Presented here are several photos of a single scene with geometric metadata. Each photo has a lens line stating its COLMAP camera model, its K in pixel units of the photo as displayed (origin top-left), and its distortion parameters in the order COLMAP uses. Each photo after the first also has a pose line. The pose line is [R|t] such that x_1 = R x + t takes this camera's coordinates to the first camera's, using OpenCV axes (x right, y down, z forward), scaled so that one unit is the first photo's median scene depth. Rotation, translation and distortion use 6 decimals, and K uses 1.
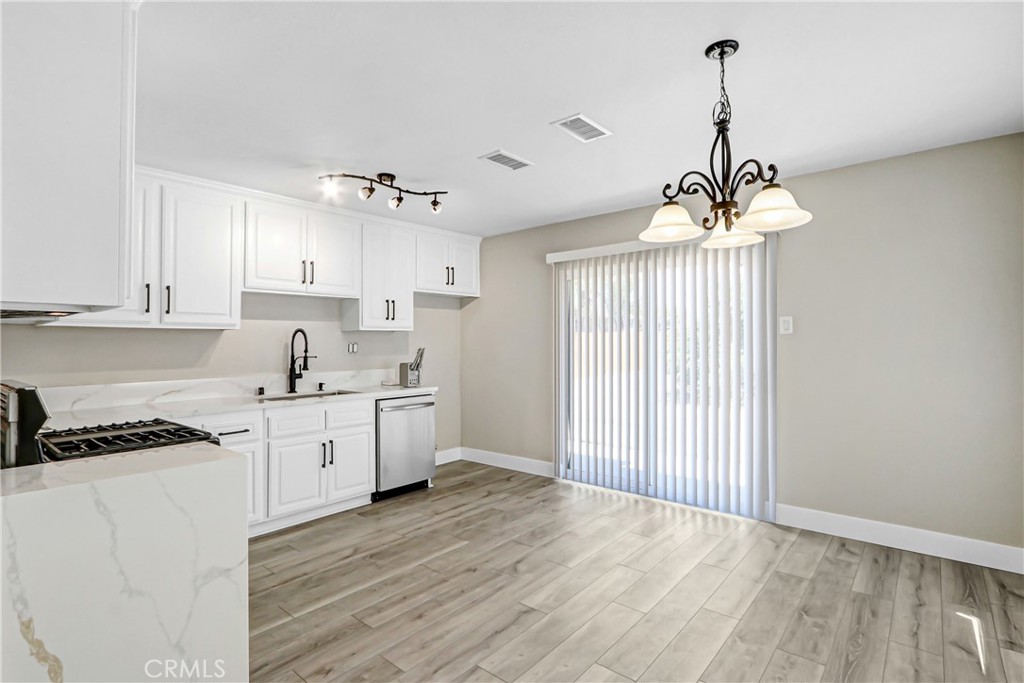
lens RADIAL K [[486.5, 0, 509.9], [0, 486.5, 341.2], [0, 0, 1]] dist [-0.015743, 0.000360]
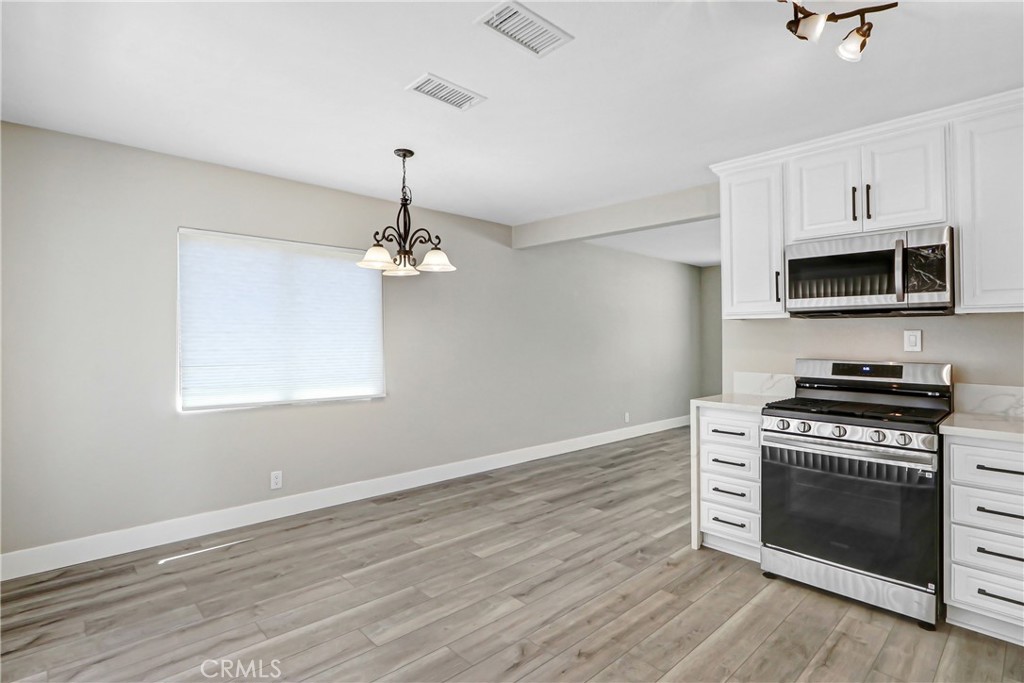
lens RADIAL K [[518.3, 0, 510.8], [0, 518.3, 341.9], [0, 0, 1]] dist [-0.000223, -0.000368]
pose [[-0.993402, 0.004106, 0.114613, -0.061837], [0.004448, 0.999986, 0.002730, 0.011837], [-0.114601, 0.003222, -0.993406, 1.792972]]
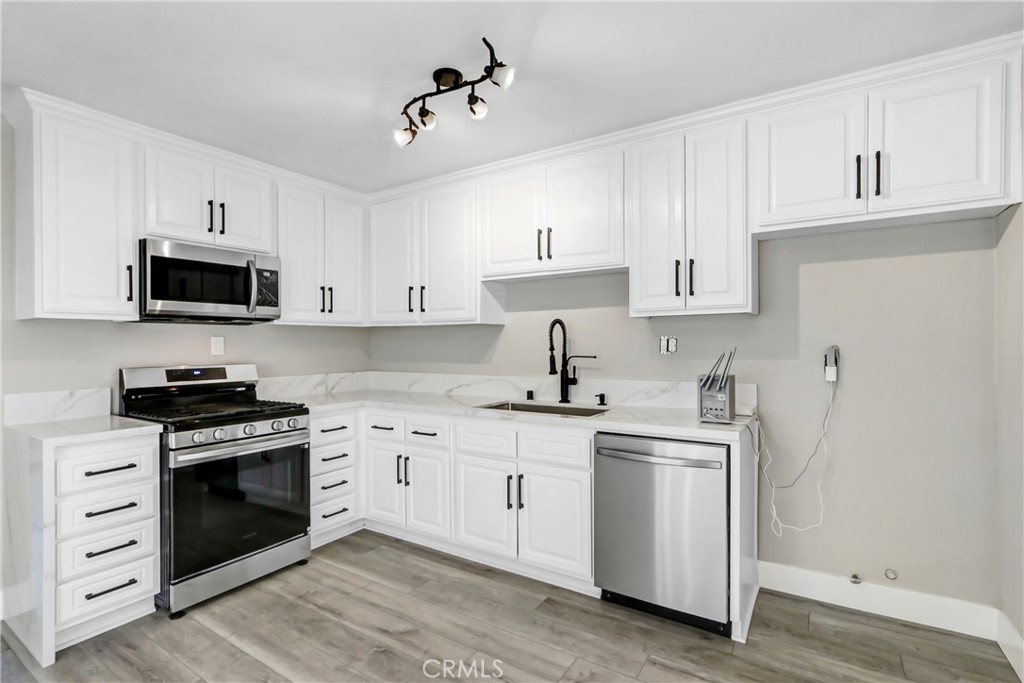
lens RADIAL K [[486.5, 0, 512.7], [0, 486.5, 333.4], [0, 0, 1]] dist [-0.015743, 0.000360]
pose [[0.137242, -0.011421, -0.990472, 0.454409], [0.008841, 0.999908, -0.010305, 0.004939], [0.990498, -0.007342, 0.137331, 1.186734]]
